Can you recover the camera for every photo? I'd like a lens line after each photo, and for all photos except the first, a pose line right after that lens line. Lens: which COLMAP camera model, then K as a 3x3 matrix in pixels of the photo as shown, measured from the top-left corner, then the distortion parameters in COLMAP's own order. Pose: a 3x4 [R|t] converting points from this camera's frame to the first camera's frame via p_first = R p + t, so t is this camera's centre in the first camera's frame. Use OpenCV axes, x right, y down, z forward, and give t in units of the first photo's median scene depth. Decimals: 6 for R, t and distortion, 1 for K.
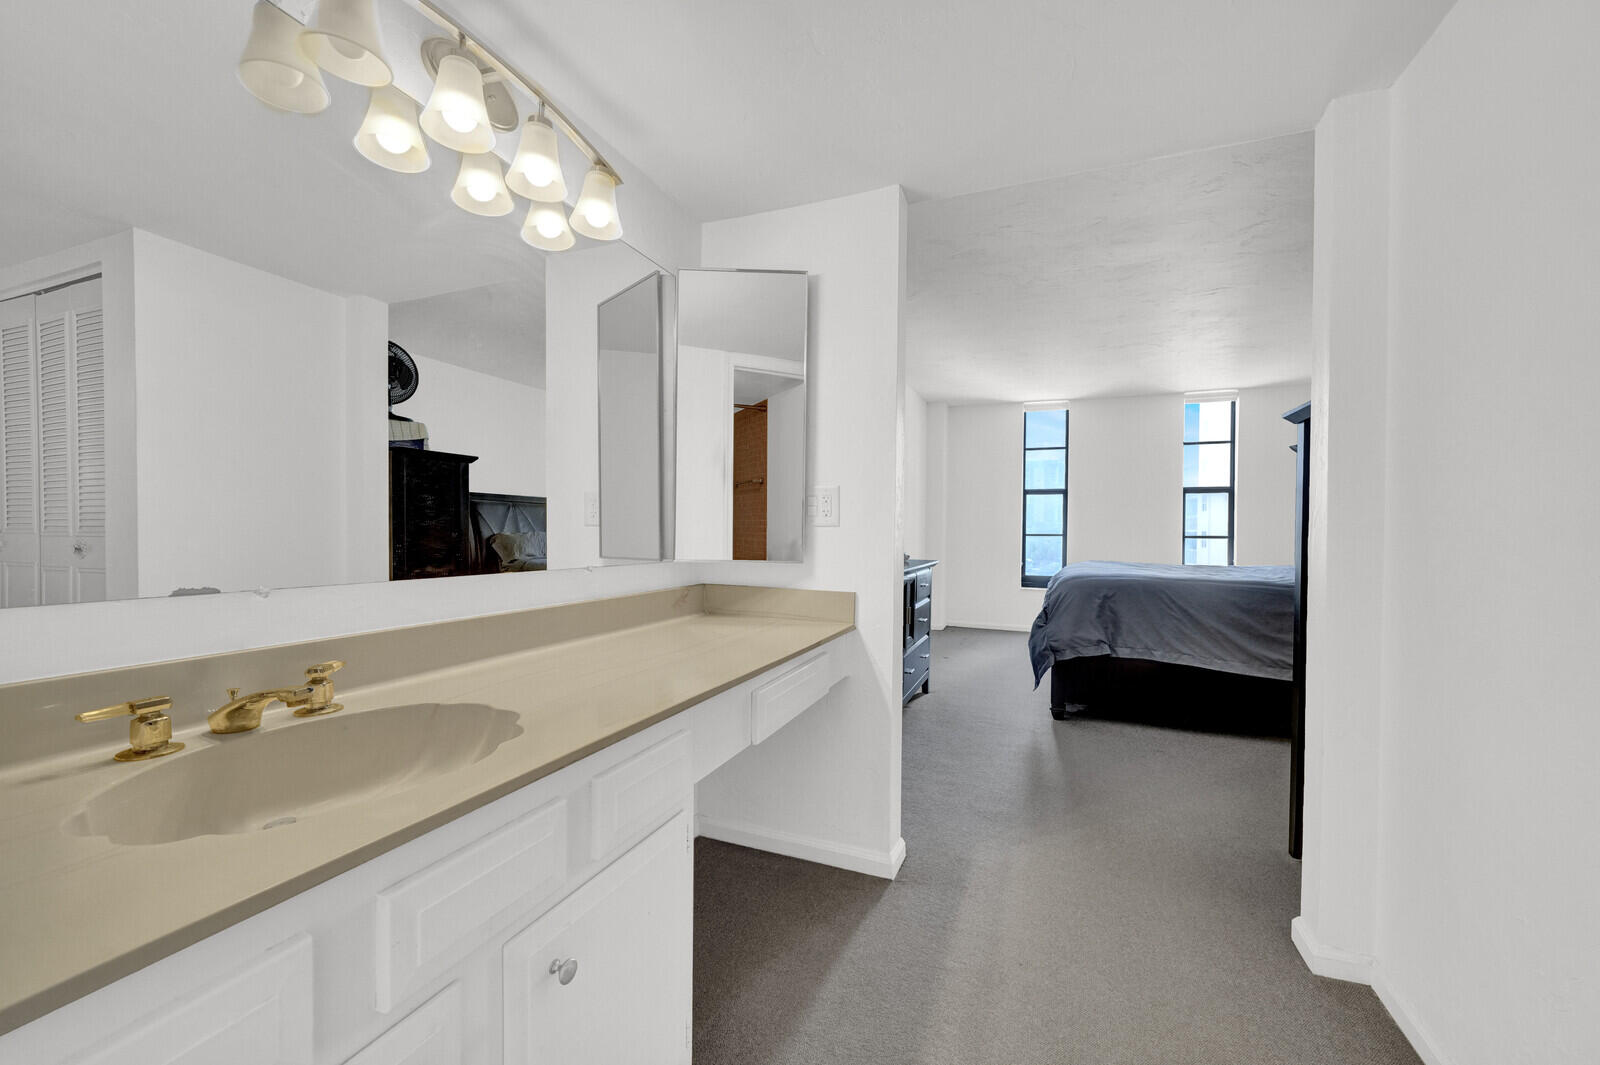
lens RADIAL K [[634.0, 0, 794.5], [0, 634.0, 538.7], [0, 0, 1]] dist [-0.002397, 0.000098]
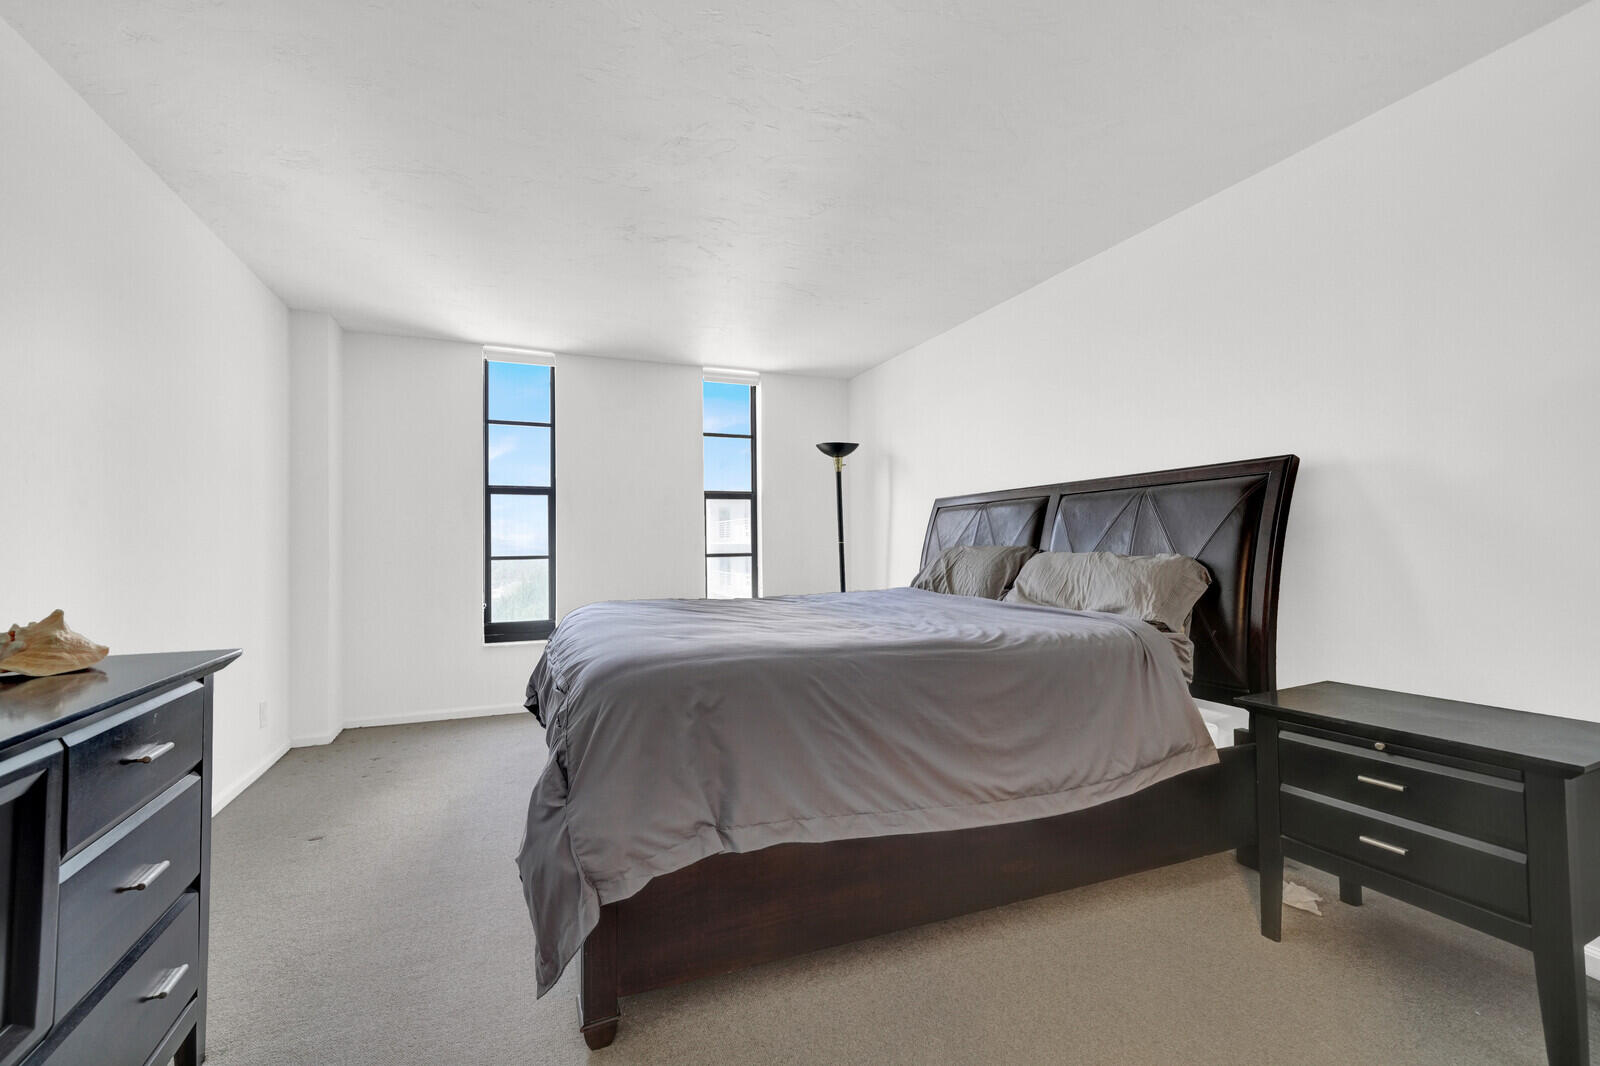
lens RADIAL K [[680.3, 0, 800.0], [0, 680.3, 533.0], [0, 0, 1]] dist [0.001709, 0.000236]
pose [[0.706703, -0.002905, 0.707504, 0.205674], [0.027419, 0.999353, -0.023284, -0.013876], [-0.706979, 0.035854, 0.706326, 0.602806]]
